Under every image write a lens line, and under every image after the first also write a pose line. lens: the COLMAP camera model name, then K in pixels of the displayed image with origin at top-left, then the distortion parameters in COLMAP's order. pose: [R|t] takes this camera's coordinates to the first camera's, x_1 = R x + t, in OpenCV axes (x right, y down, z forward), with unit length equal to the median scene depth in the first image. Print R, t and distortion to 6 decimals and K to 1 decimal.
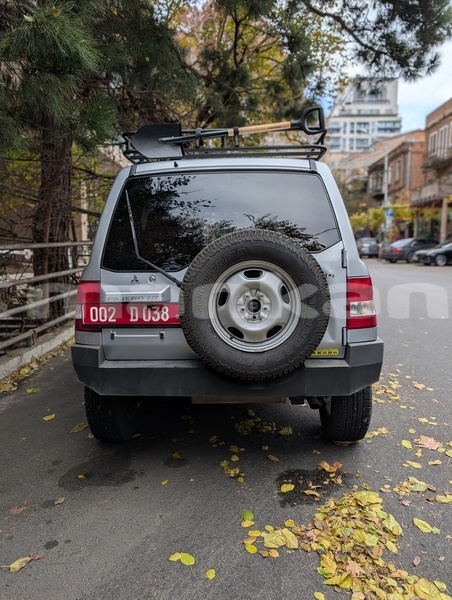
lens RADIAL K [[435.0, 0, 226.0], [0, 435.0, 300.0], [0, 0, 1]] dist [0.025163, -0.004209]
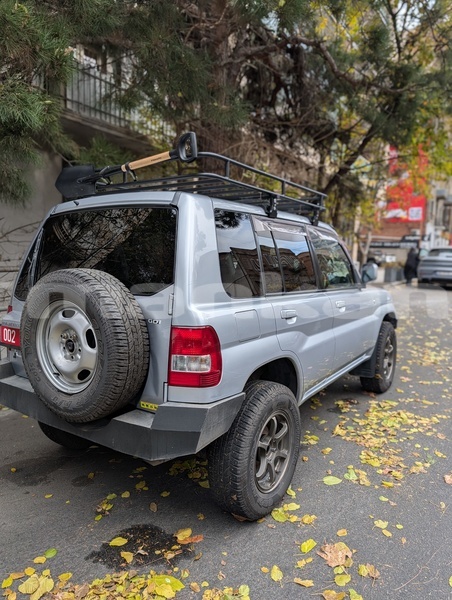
lens RADIAL K [[435.0, 0, 226.0], [0, 435.0, 300.0], [0, 0, 1]] dist [0.025163, -0.004209]
pose [[0.846620, 0.074270, -0.526990, 0.810996], [-0.083397, 0.996495, 0.006460, -0.116583], [0.525623, 0.038480, 0.849847, 0.304858]]
